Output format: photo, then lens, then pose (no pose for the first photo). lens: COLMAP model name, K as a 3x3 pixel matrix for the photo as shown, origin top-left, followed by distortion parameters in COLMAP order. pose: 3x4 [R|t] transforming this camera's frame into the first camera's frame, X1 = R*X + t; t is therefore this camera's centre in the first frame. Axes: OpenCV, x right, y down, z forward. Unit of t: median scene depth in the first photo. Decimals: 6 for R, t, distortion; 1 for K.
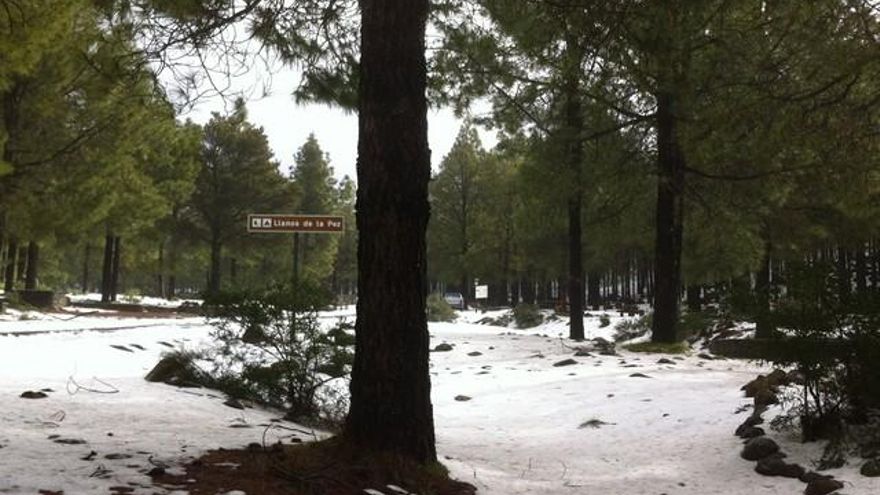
lens RADIAL K [[1028.7, 0, 437.0], [0, 1028.7, 247.8], [0, 0, 1]] dist [0.115840, -0.003208]
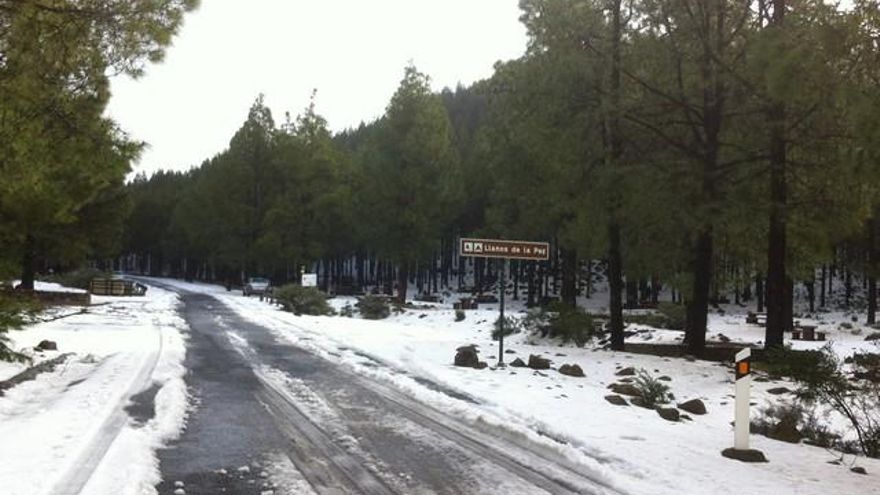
lens RADIAL K [[1037.8, 0, 440.2], [0, 1037.8, 224.6], [0, 0, 1]] dist [0.112951, -0.328833]
pose [[0.949599, 0.042879, 0.310520, -0.207513], [-0.043714, 0.999035, -0.004273, -0.016278], [-0.310403, -0.009516, 0.950557, 0.017222]]
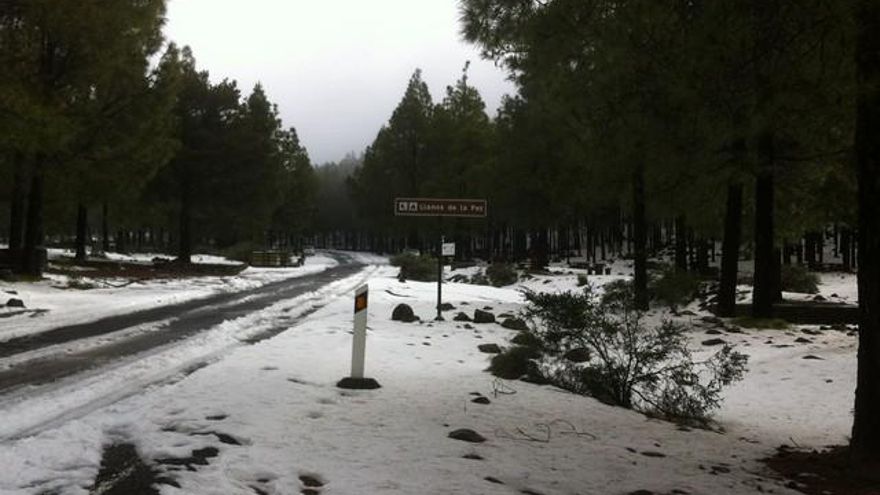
lens RADIAL K [[1037.8, 0, 440.2], [0, 1037.8, 224.6], [0, 0, 1]] dist [0.112951, -0.328833]
pose [[0.994525, 0.007272, 0.104248, -0.099210], [-0.010318, 0.999535, 0.028710, -0.014556], [-0.103991, -0.029629, 0.994137, -0.020988]]
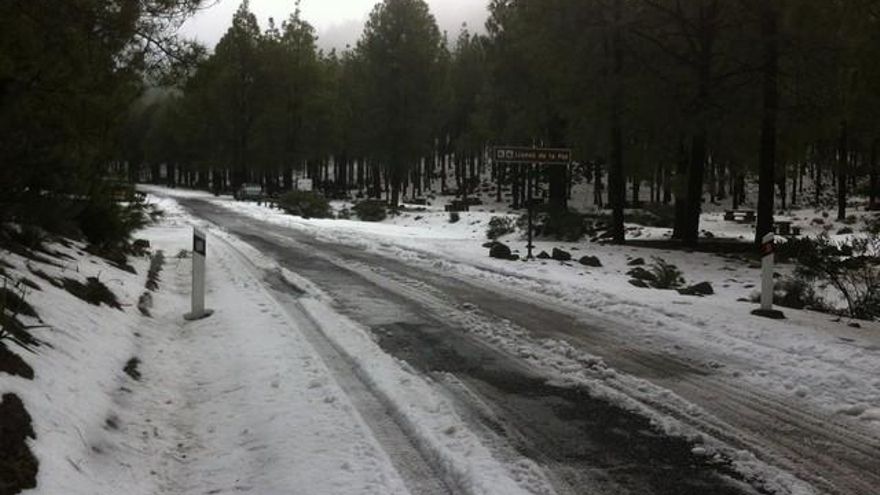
lens RADIAL K [[1037.8, 0, 440.2], [0, 1037.8, 224.6], [0, 0, 1]] dist [0.112951, -0.328833]
pose [[0.940337, 0.002021, 0.340239, -0.251904], [-0.033779, 0.995597, 0.087444, -0.017861], [-0.338564, -0.093720, 0.936264, -0.023387]]
